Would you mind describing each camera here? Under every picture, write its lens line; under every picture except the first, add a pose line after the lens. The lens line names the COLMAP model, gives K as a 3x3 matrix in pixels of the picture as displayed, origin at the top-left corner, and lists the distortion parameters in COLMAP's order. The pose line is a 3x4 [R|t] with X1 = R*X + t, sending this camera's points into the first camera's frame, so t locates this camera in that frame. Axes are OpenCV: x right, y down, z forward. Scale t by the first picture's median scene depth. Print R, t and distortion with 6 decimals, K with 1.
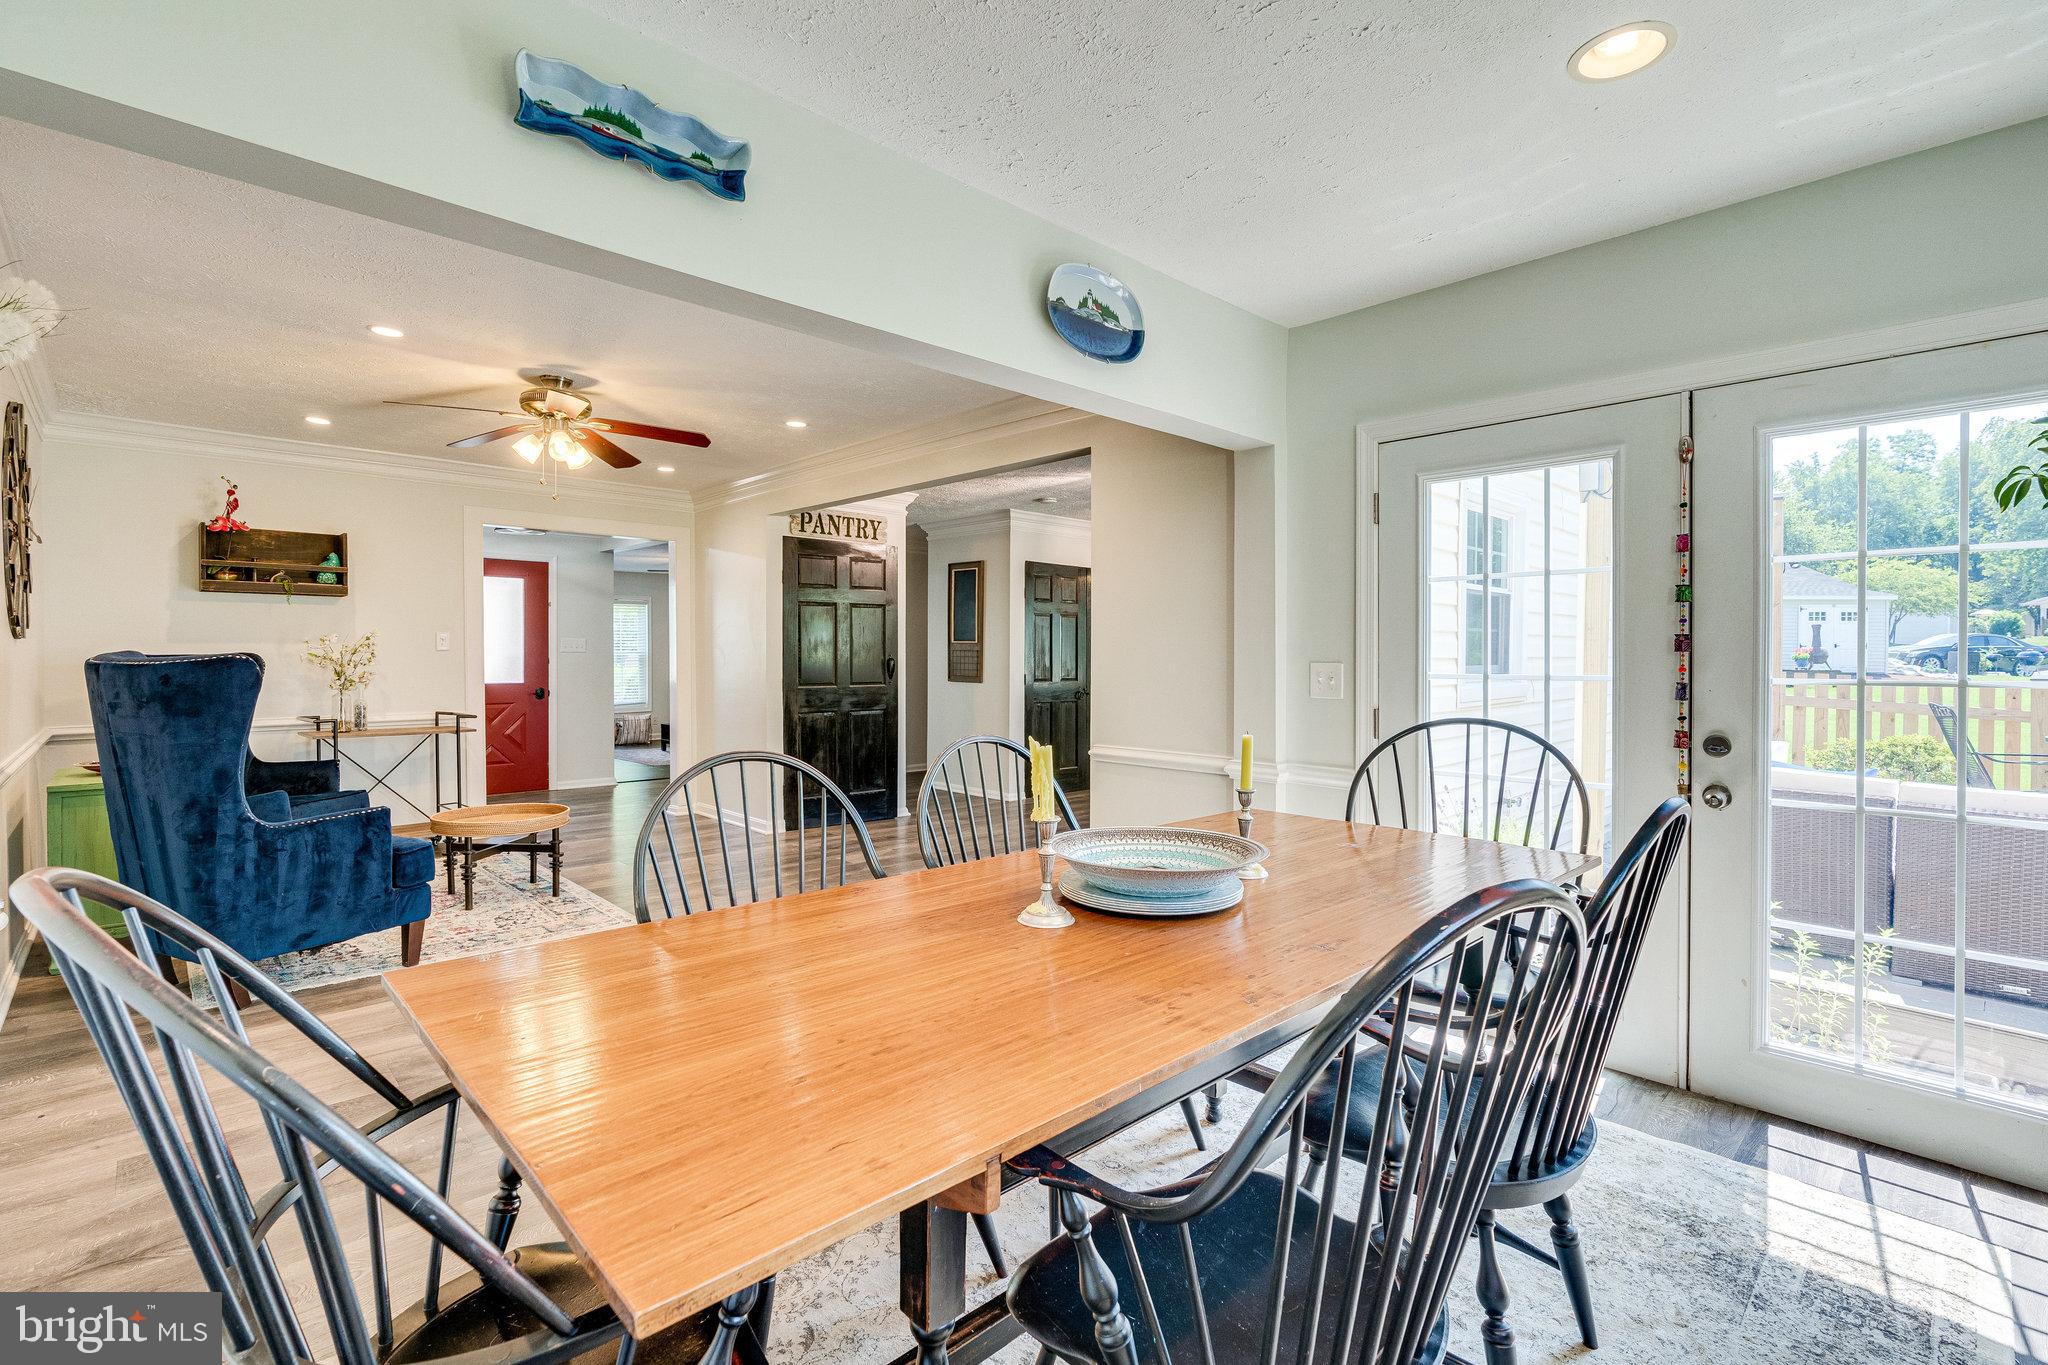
lens RADIAL K [[932.9, 0, 1027.4], [0, 932.9, 659.1], [0, 0, 1]] dist [-0.017572, 0.008134]
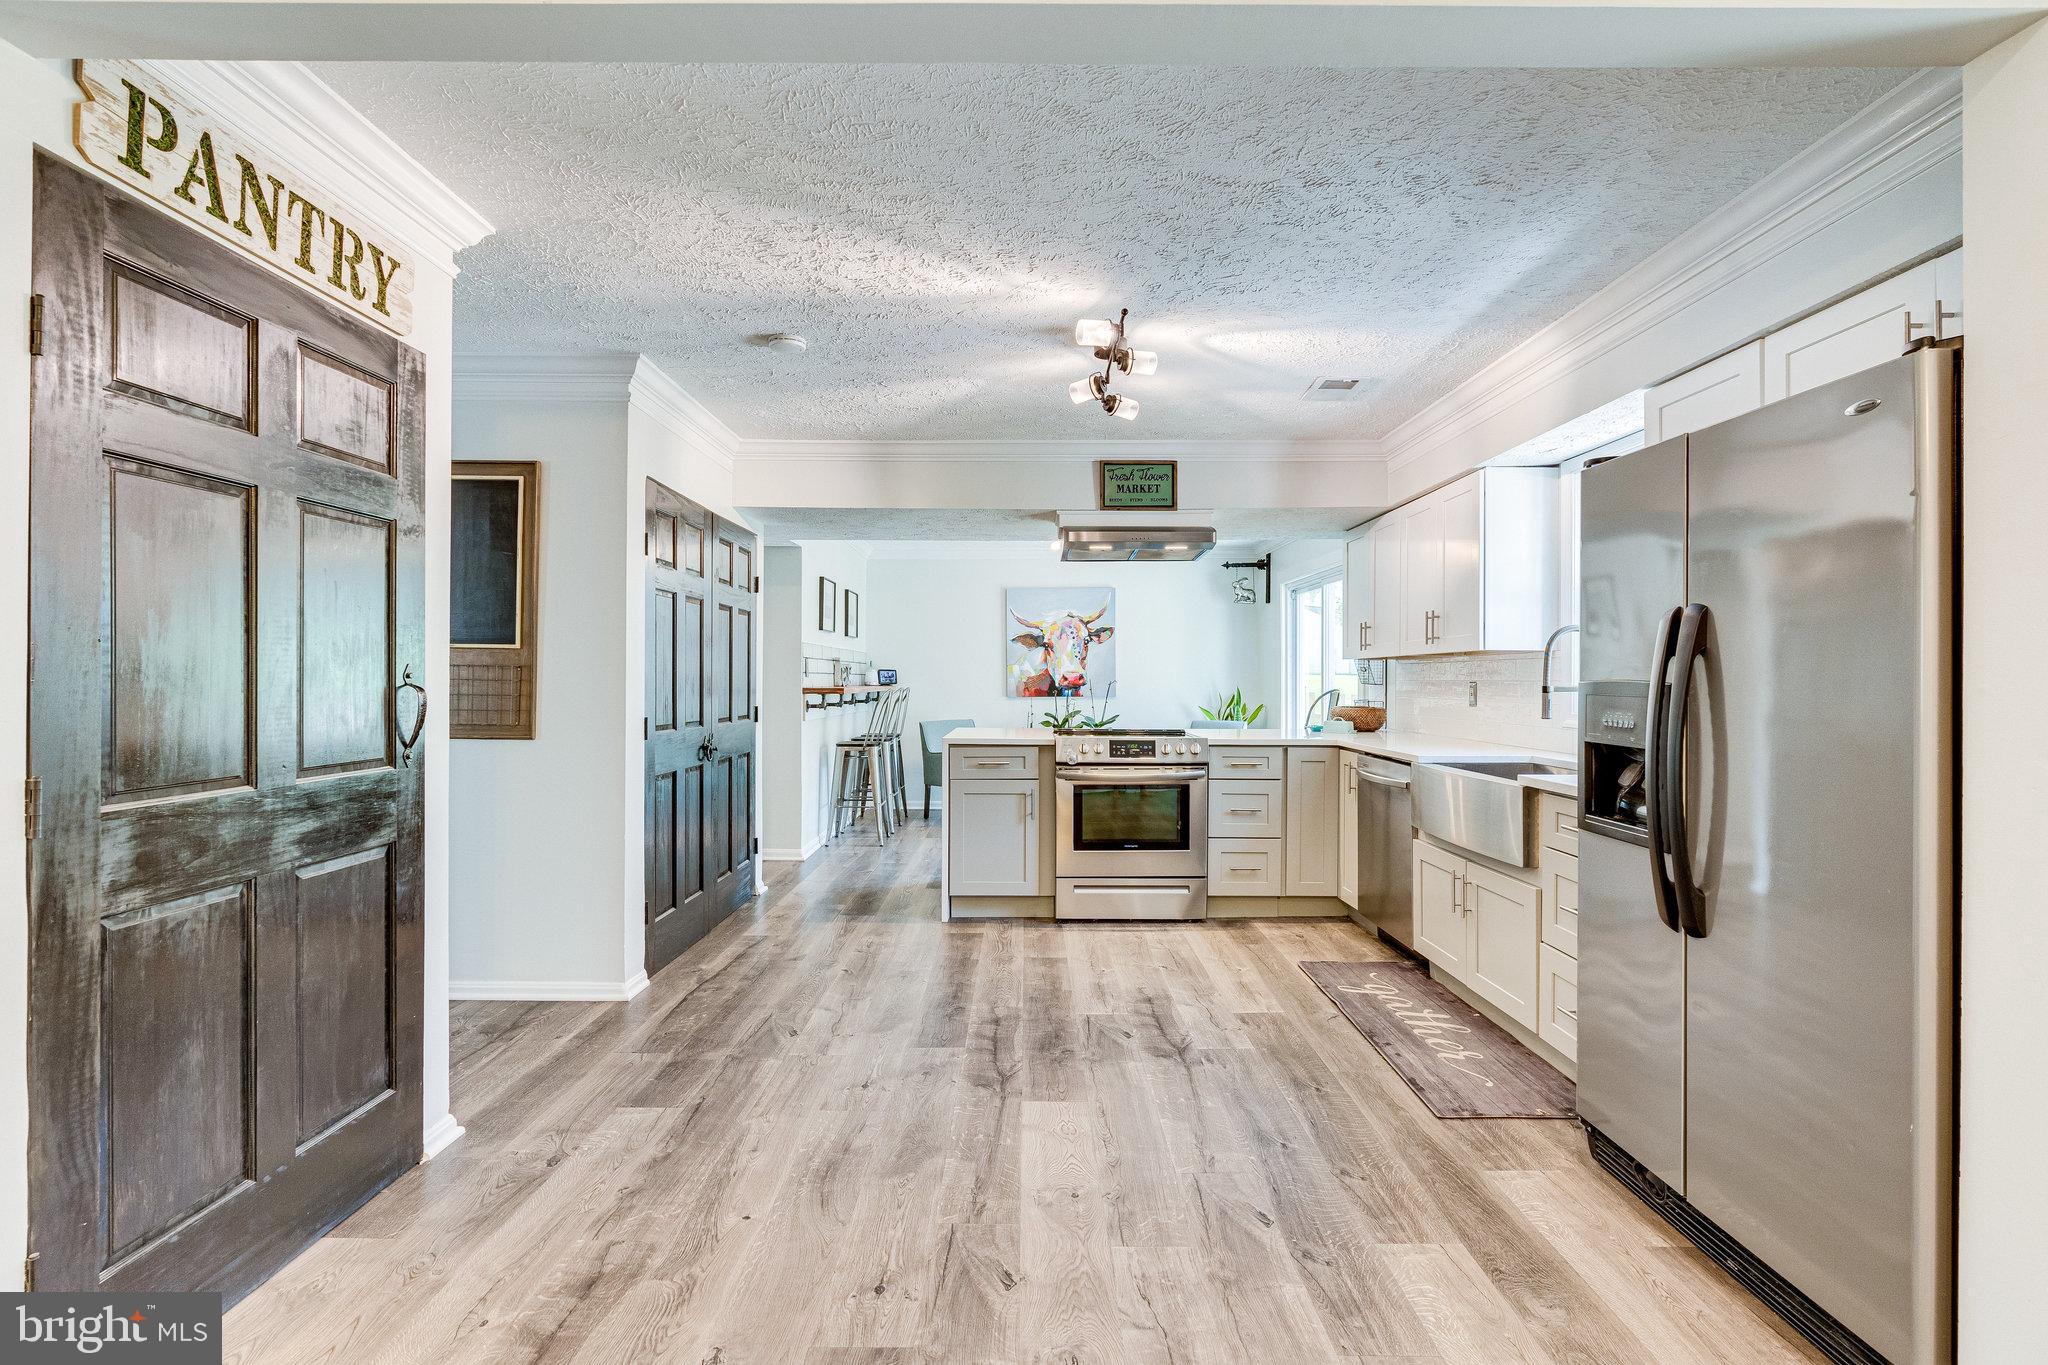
lens RADIAL K [[924.8, 0, 1025.0], [0, 924.8, 672.9], [0, 0, 1]] dist [-0.011181, 0.003722]
pose [[0.688857, 0.005031, 0.724880, -0.277723], [0.000792, 0.999970, -0.007694, -0.003227], [-0.724897, 0.005874, 0.688832, 0.728326]]
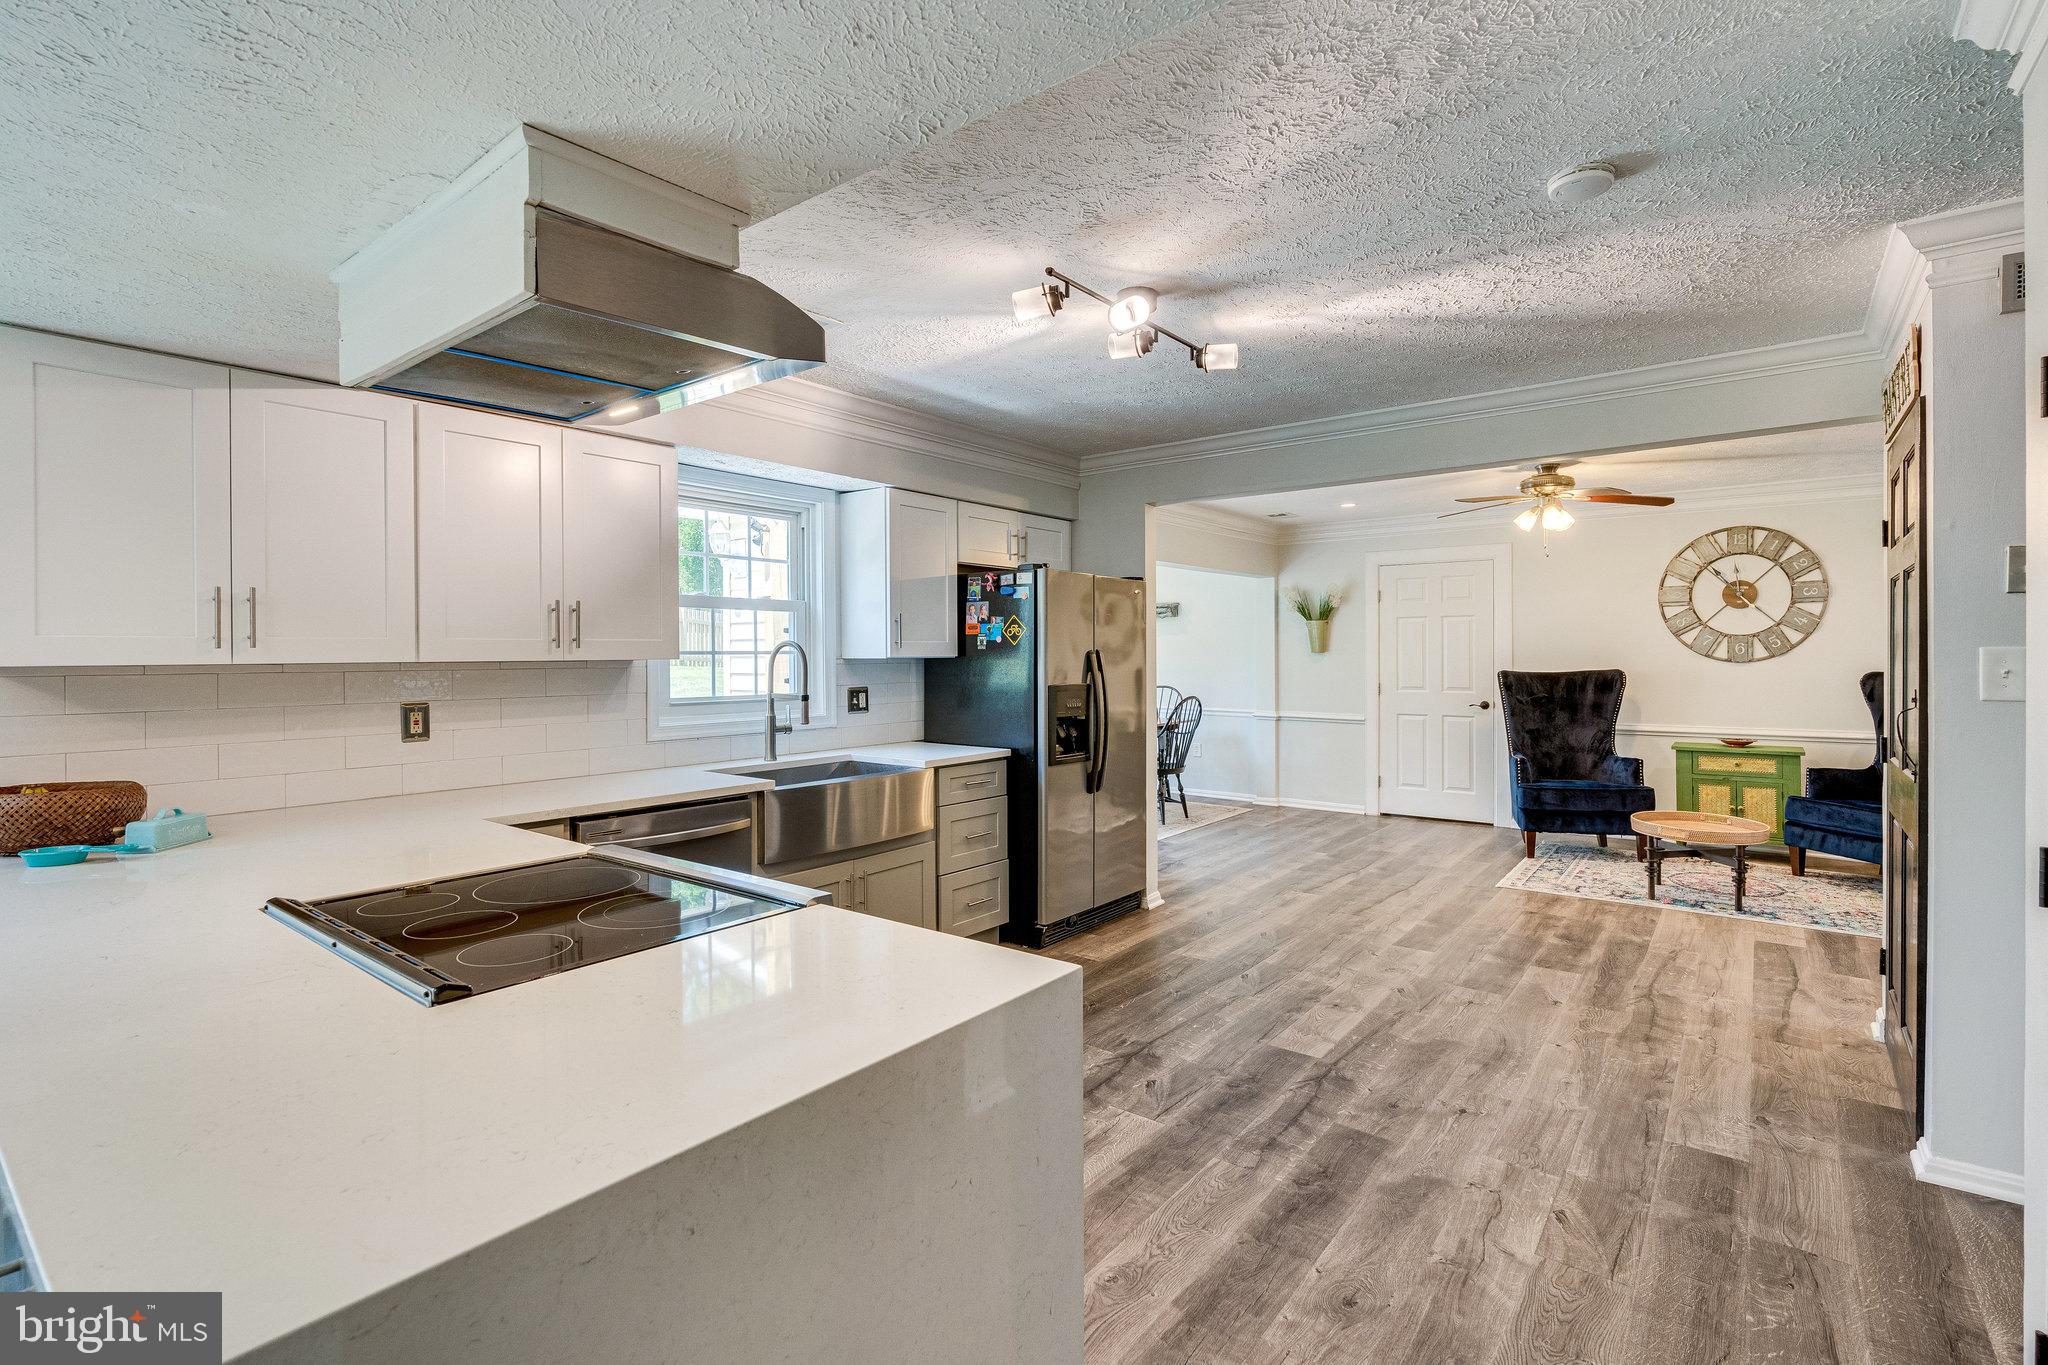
lens RADIAL K [[945.9, 0, 1039.0], [0, 945.9, 655.1], [0, 0, 1]] dist [-0.002125, 0.000668]
pose [[-0.987173, 0.002957, -0.159626, 0.286510], [0.002380, 0.999990, 0.003805, -0.028061], [0.159635, 0.003377, -0.987170, 1.536852]]
